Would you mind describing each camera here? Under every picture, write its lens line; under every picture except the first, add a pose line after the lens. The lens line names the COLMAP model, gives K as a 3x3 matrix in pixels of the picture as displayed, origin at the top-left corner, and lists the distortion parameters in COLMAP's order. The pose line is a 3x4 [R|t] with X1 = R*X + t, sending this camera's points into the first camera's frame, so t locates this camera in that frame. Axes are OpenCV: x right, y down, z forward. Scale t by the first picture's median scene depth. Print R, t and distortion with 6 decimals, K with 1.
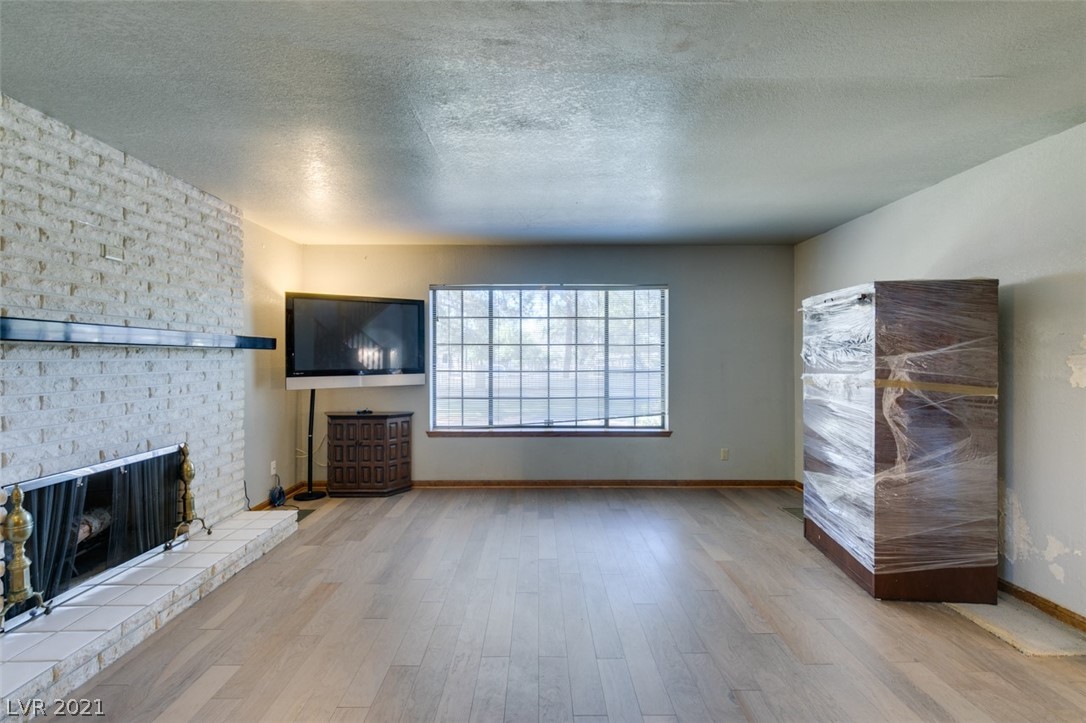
lens RADIAL K [[487.6, 0, 542.2], [0, 487.6, 359.0], [0, 0, 1]] dist [0.010777, -0.001982]
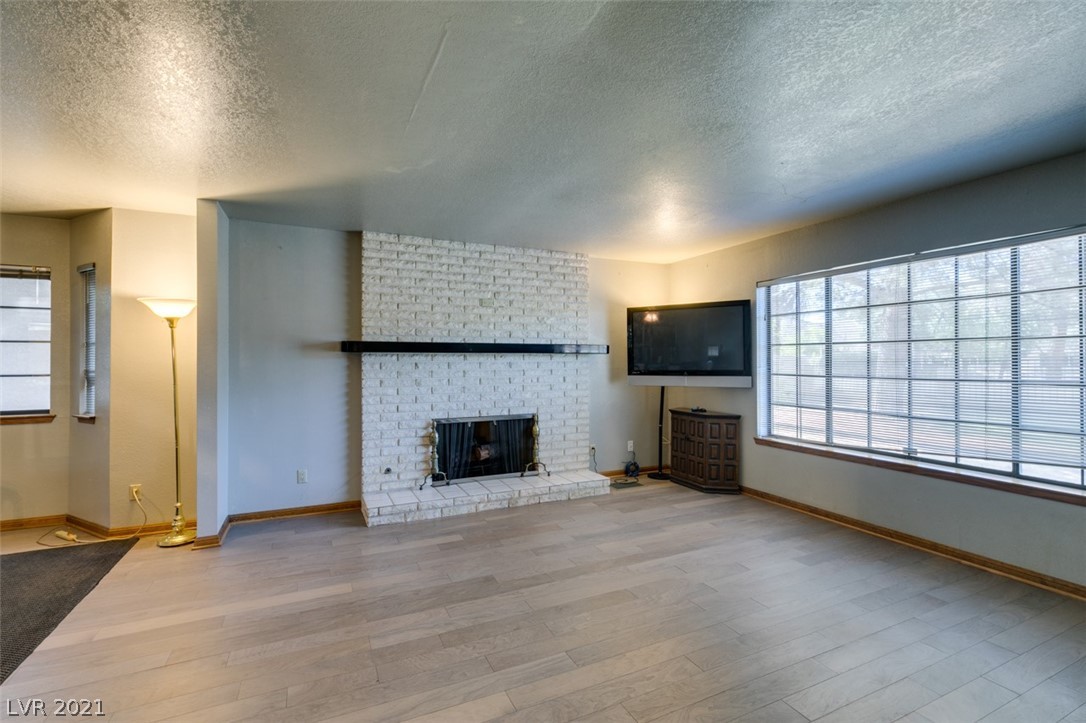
lens RADIAL K [[487.6, 0, 540.2], [0, 487.6, 359.1], [0, 0, 1]] dist [0.010777, -0.001982]
pose [[0.413083, -0.001559, -0.910692, 0.554974], [-0.000465, 0.999998, -0.001922, -0.001959], [0.910693, 0.001218, 0.413081, 0.282610]]
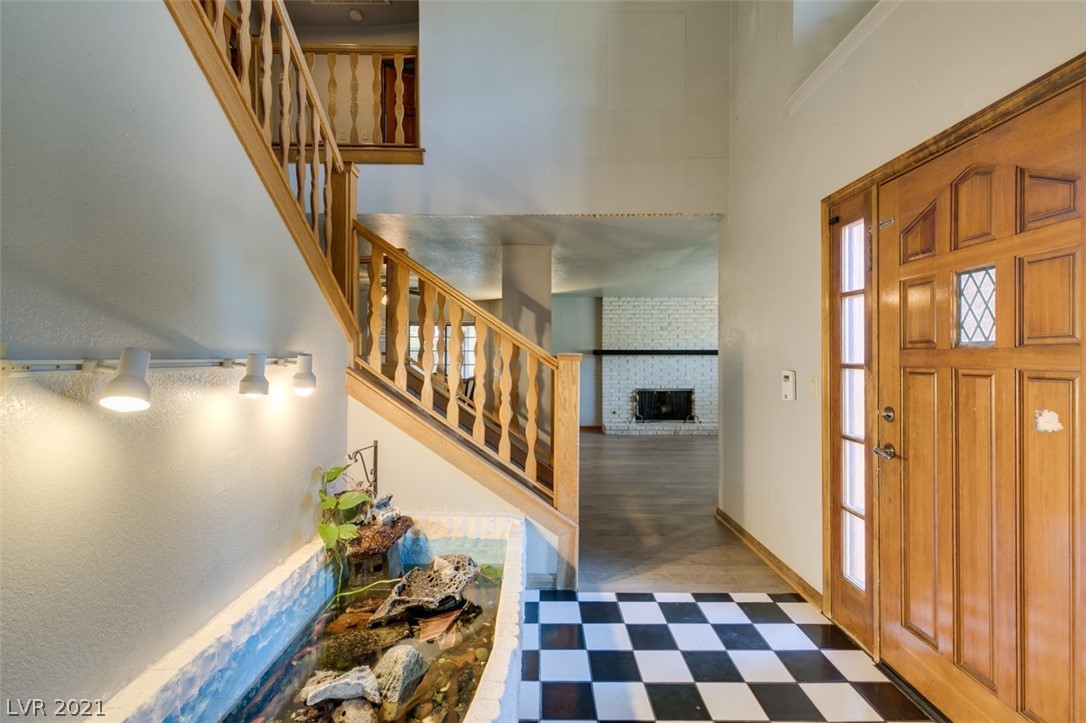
lens RADIAL K [[487.6, 0, 547.4], [0, 487.6, 360.5], [0, 0, 1]] dist [0.010777, -0.001982]
pose [[-0.002923, 0.004570, -0.999985, 1.645174], [-0.000850, 0.999989, 0.004572, -0.003227], [0.999995, 0.000863, -0.002919, 0.125716]]
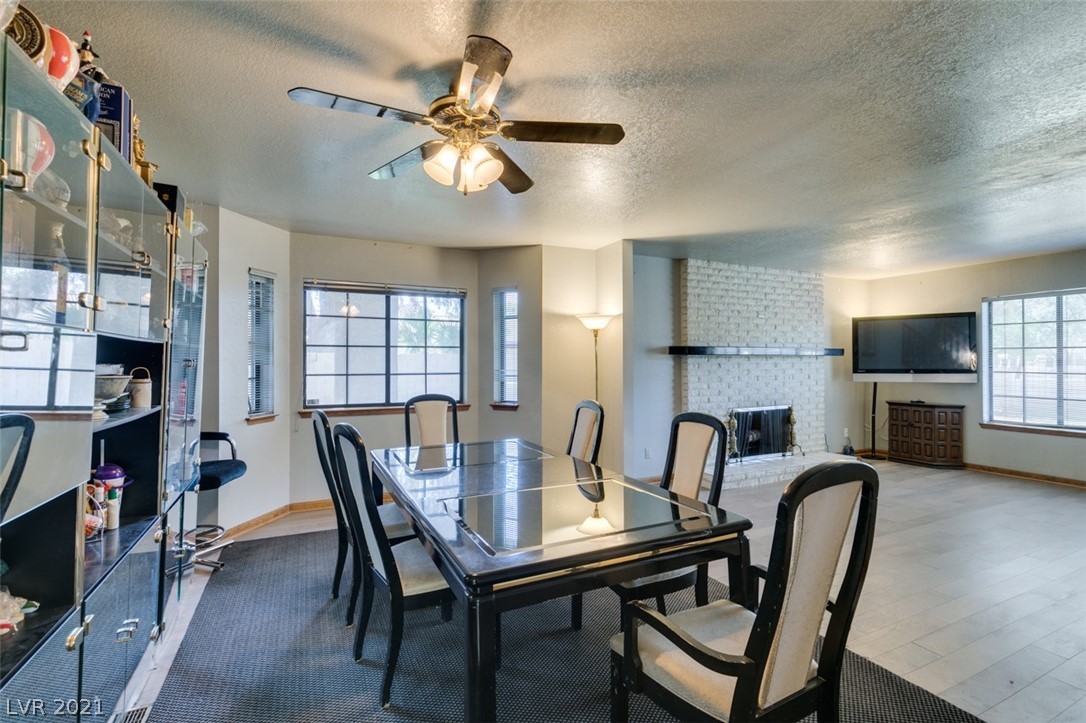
lens RADIAL K [[487.6, 0, 543.9], [0, 487.6, 357.8], [0, 0, 1]] dist [0.010777, -0.001982]
pose [[0.430999, -0.003664, -0.902345, 0.462438], [0.000841, 0.999993, -0.003658, -0.006523], [0.902352, 0.000818, 0.430999, -0.557504]]
